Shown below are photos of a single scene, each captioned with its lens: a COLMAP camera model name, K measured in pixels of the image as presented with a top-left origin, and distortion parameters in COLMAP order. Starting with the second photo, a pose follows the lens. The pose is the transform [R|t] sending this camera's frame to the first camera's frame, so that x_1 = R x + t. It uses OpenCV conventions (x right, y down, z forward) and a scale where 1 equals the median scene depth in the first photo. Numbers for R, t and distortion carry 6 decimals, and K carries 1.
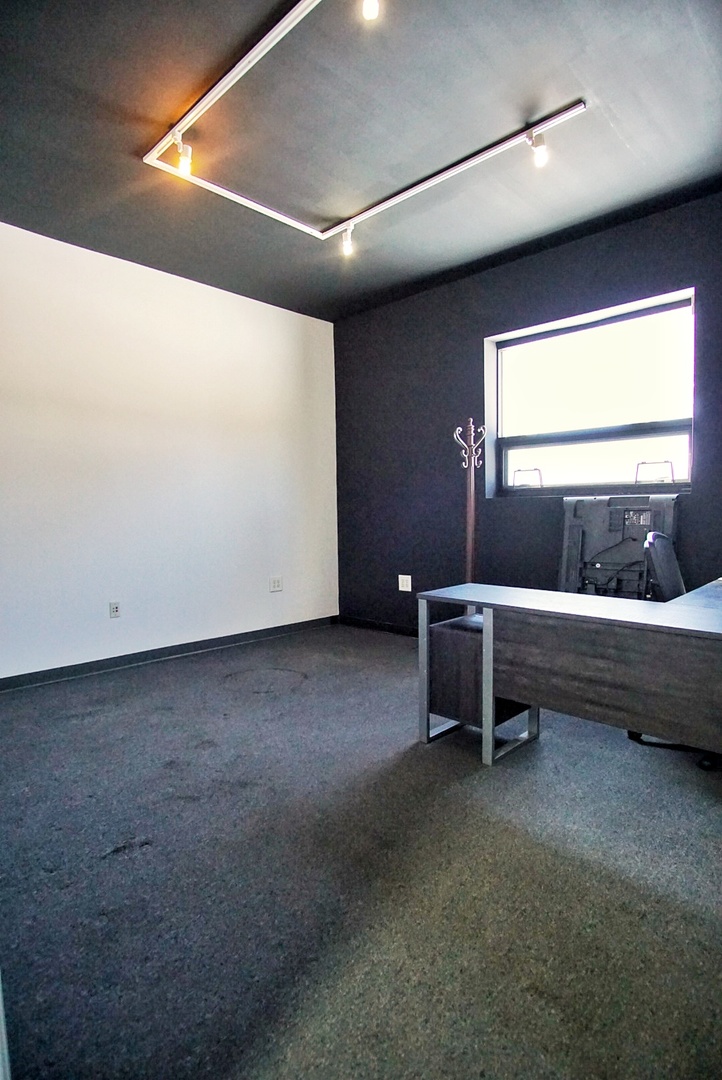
lens RADIAL K [[569.8, 0, 361.6], [0, 569.8, 543.9], [0, 0, 1]] dist [0.000008, 0.000076]
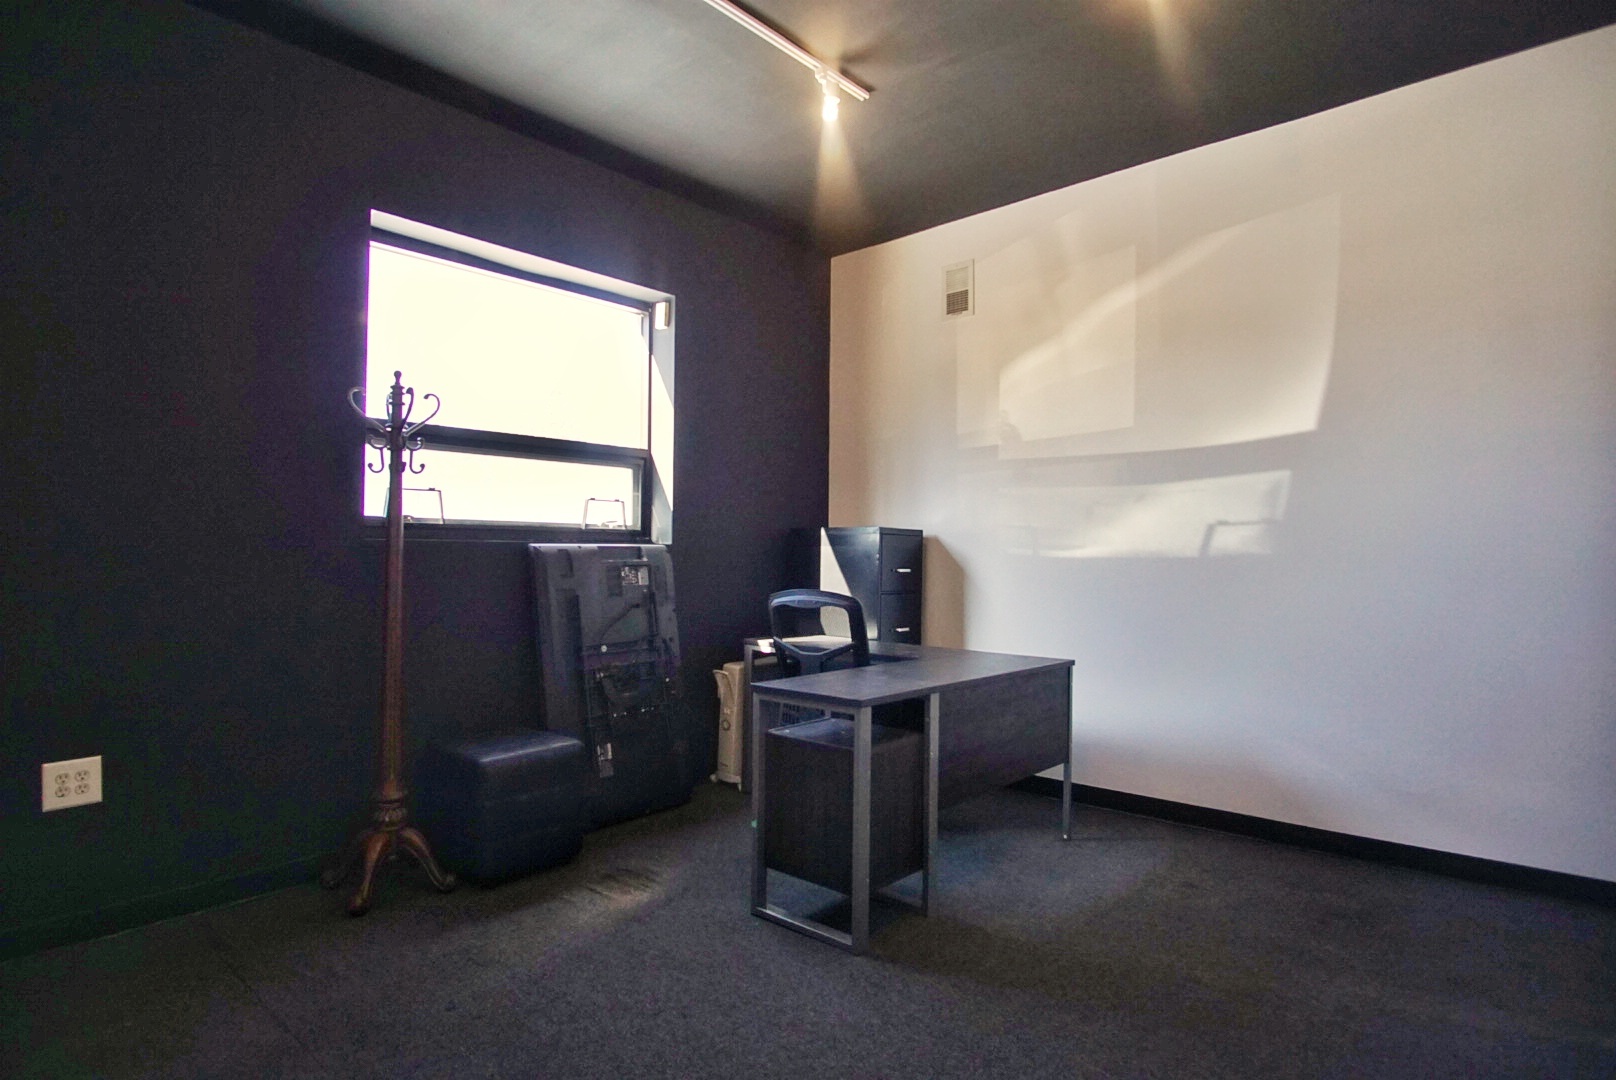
lens RADIAL K [[852.6, 0, 808.7], [0, 852.6, 537.5], [0, 0, 1]] dist [0.000008, 0.000076]
pose [[-0.028541, 0.039814, 0.998799, -0.577833], [0.058721, 0.997548, -0.038086, -0.038000], [-0.997866, 0.057563, -0.030809, 0.767581]]
